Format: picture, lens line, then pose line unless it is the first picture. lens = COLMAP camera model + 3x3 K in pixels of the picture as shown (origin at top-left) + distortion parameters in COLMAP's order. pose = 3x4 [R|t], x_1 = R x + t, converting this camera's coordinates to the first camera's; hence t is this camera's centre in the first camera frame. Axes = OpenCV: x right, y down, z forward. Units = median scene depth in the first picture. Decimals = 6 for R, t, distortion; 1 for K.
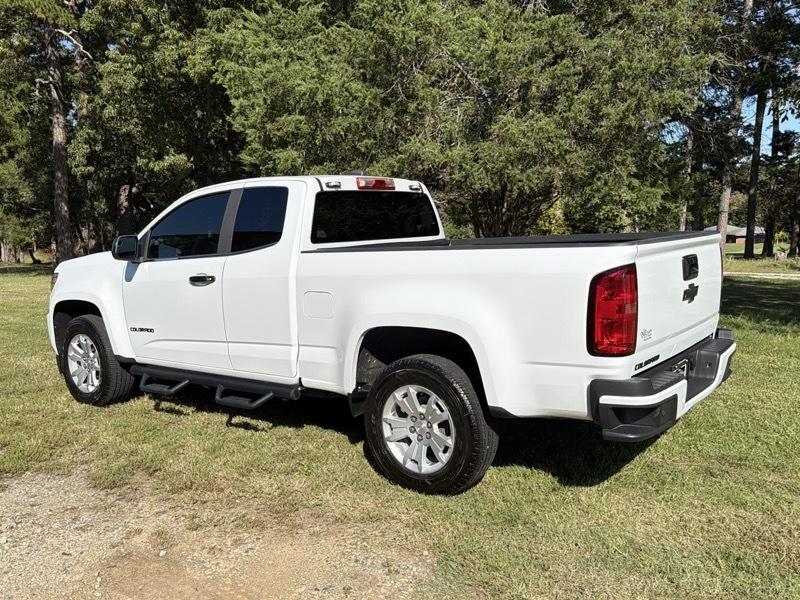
lens RADIAL K [[714.7, 0, 402.0], [0, 714.7, 299.0], [0, 0, 1]] dist [0.115725, -0.220478]
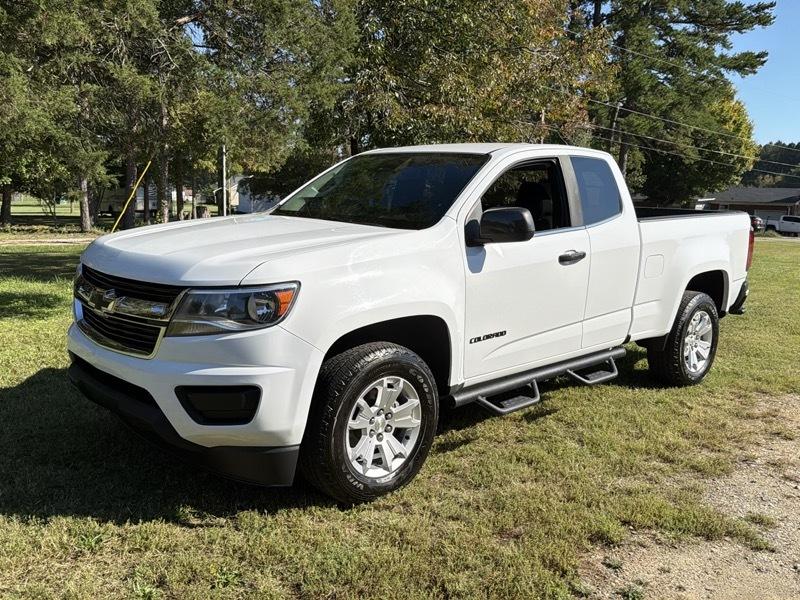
lens RADIAL K [[714.7, 0, 402.0], [0, 714.7, 299.0], [0, 0, 1]] dist [0.115725, -0.220478]
pose [[0.159474, -0.125407, 0.979204, -1.136738], [0.077421, 0.990432, 0.114236, -0.089351], [-0.984161, 0.057593, 0.167658, 1.017689]]
